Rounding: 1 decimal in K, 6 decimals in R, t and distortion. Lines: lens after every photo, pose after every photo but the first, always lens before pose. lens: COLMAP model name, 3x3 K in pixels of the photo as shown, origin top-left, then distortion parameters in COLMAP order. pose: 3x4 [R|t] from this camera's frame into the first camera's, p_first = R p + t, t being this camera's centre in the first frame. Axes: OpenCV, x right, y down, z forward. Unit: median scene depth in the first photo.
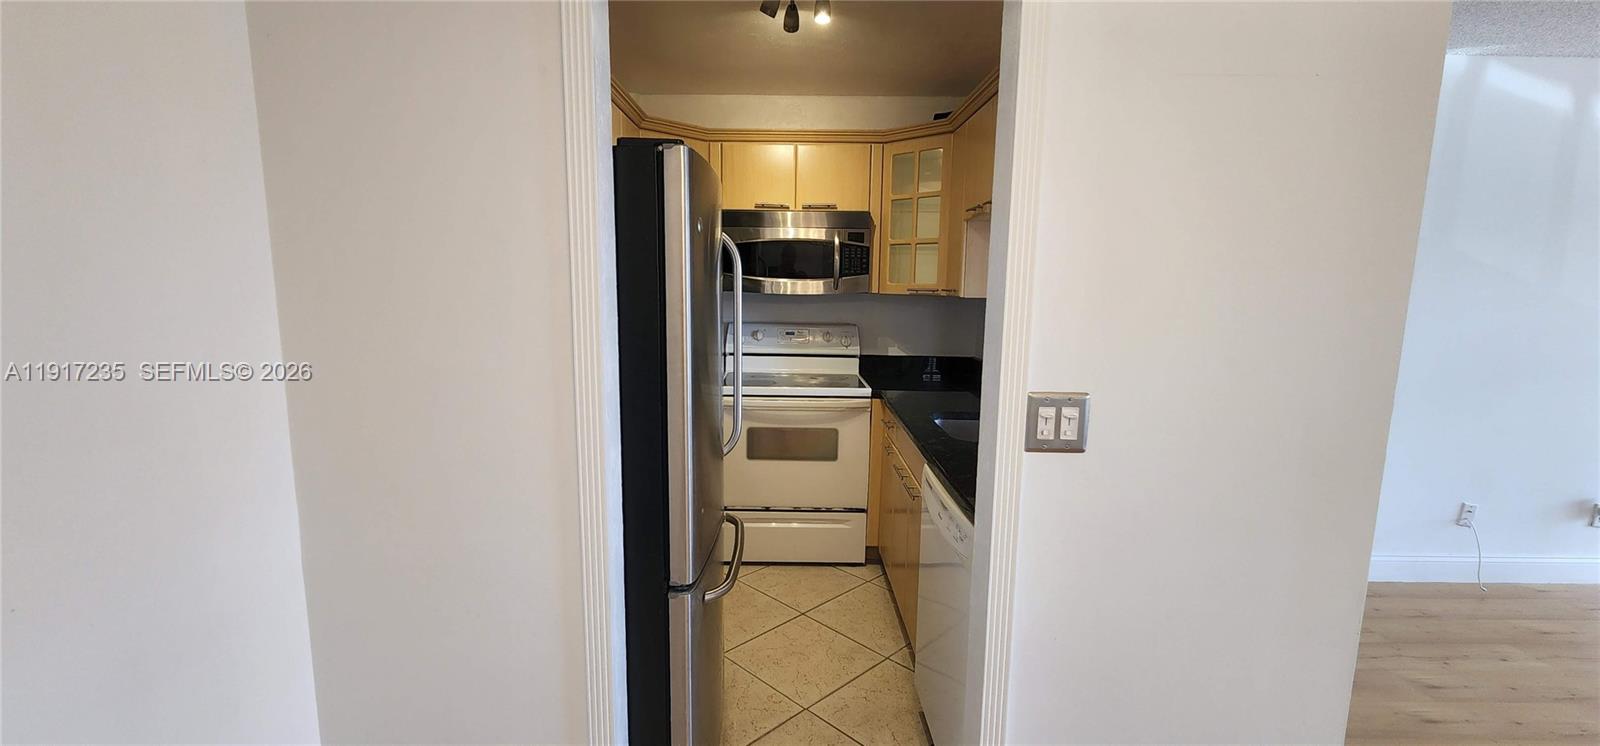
lens RADIAL K [[661.9, 0, 782.7], [0, 661.9, 379.1], [0, 0, 1]] dist [-0.000717, 0.000041]
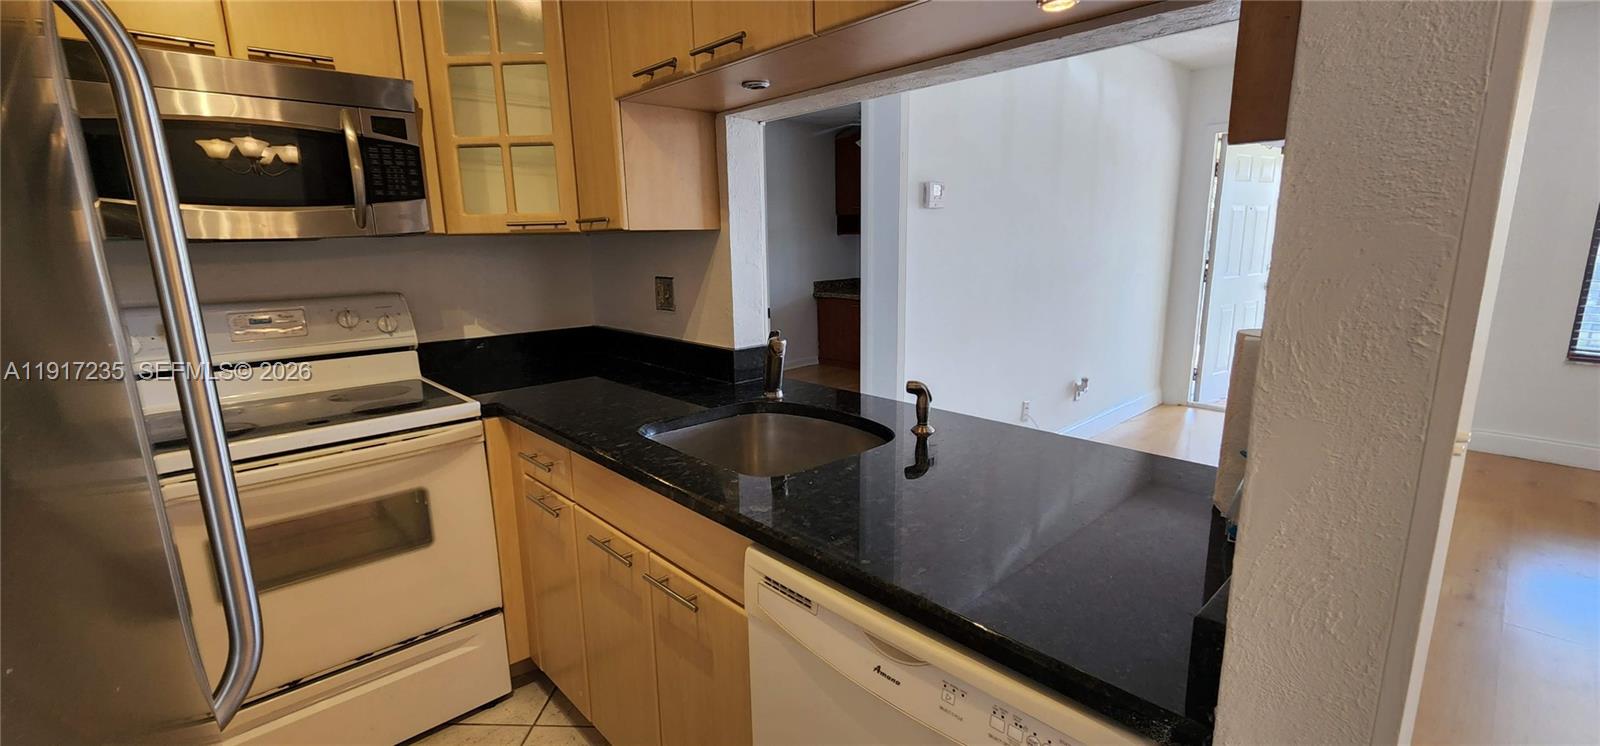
lens RADIAL K [[674.8, 0, 795.2], [0, 674.8, 379.2], [0, 0, 1]] dist [-0.001105, -0.000055]
pose [[0.727197, -0.166264, 0.665989, -0.047816], [0.129175, 0.986035, 0.105116, -0.029162], [-0.674165, 0.009589, 0.738518, 0.387491]]
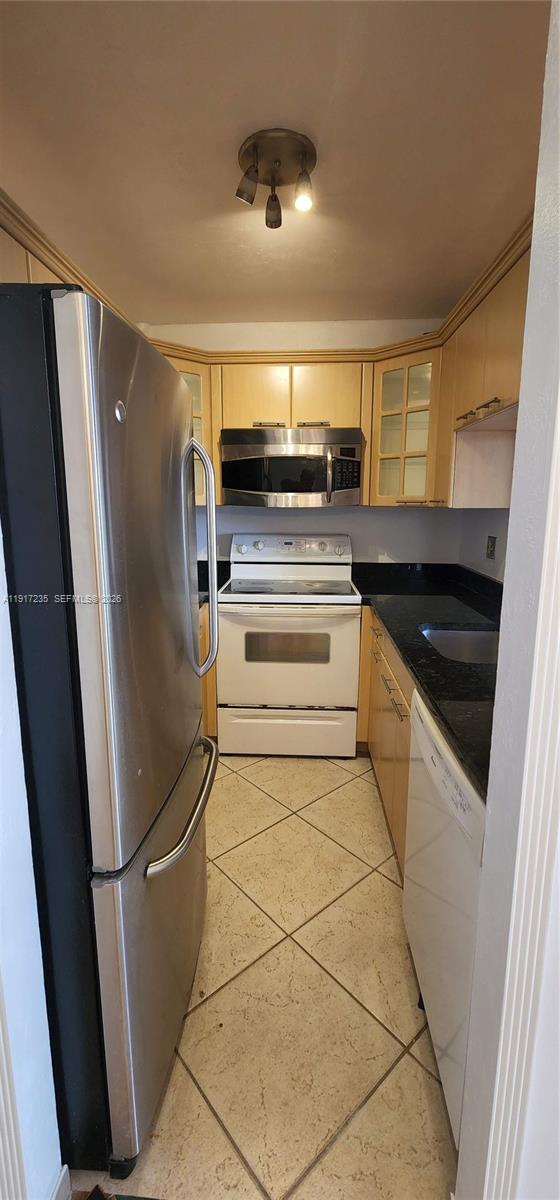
lens RADIAL K [[496.5, 0, 280.2], [0, 496.5, 589.6], [0, 0, 1]] dist [-0.000717, 0.000041]
pose [[0.999084, -0.001967, -0.042736, 0.037354], [0.003316, 0.999498, 0.031504, -0.020643], [0.042653, -0.031617, 0.998590, 0.198767]]
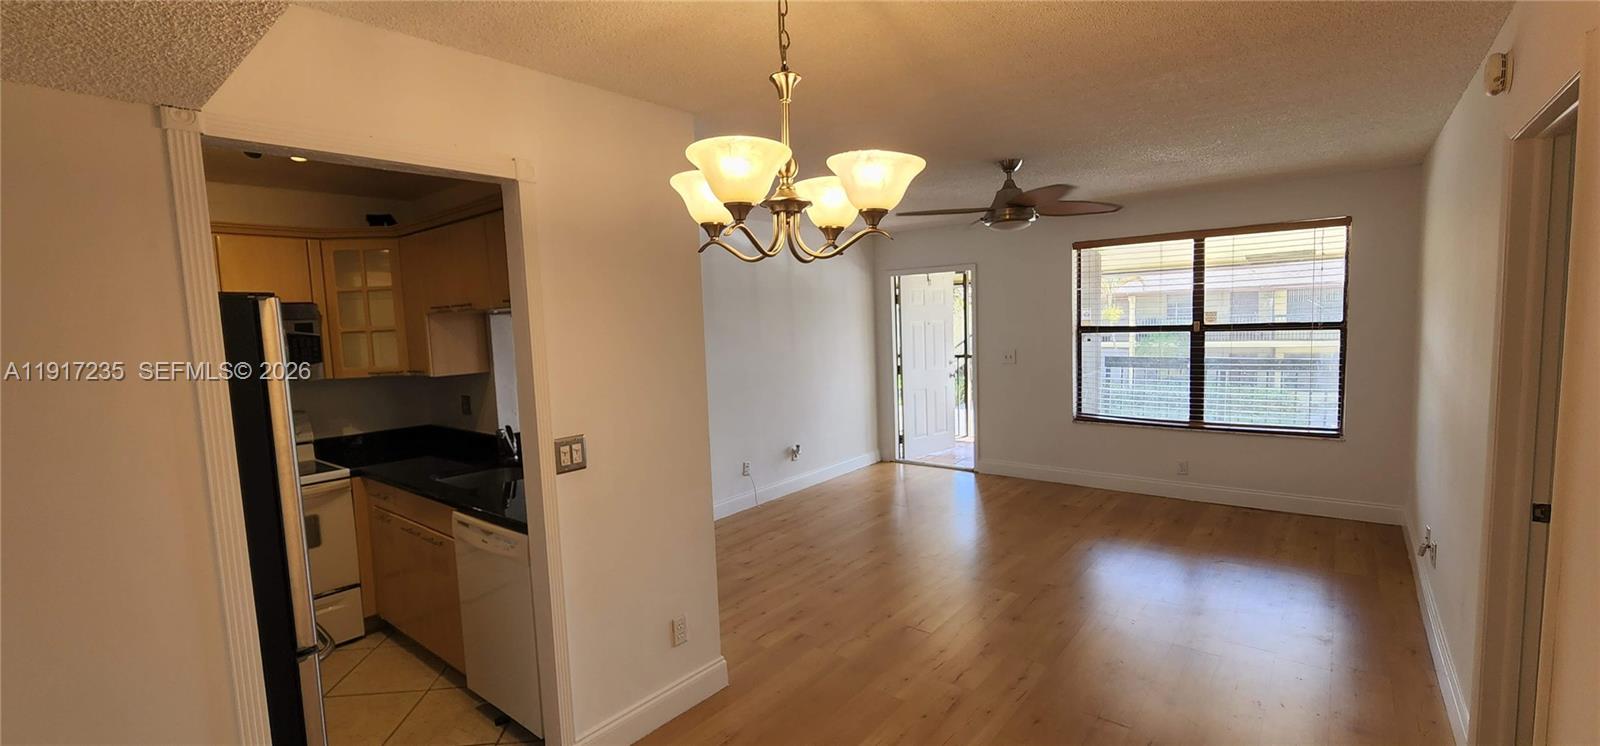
lens RADIAL K [[661.9, 0, 782.7], [0, 661.9, 379.1], [0, 0, 1]] dist [-0.000717, 0.000041]
pose [[0.634448, -0.105386, 0.765747, -0.218852], [0.161270, 0.986908, 0.002205, -0.017147], [-0.755955, 0.122093, 0.643138, -0.225076]]
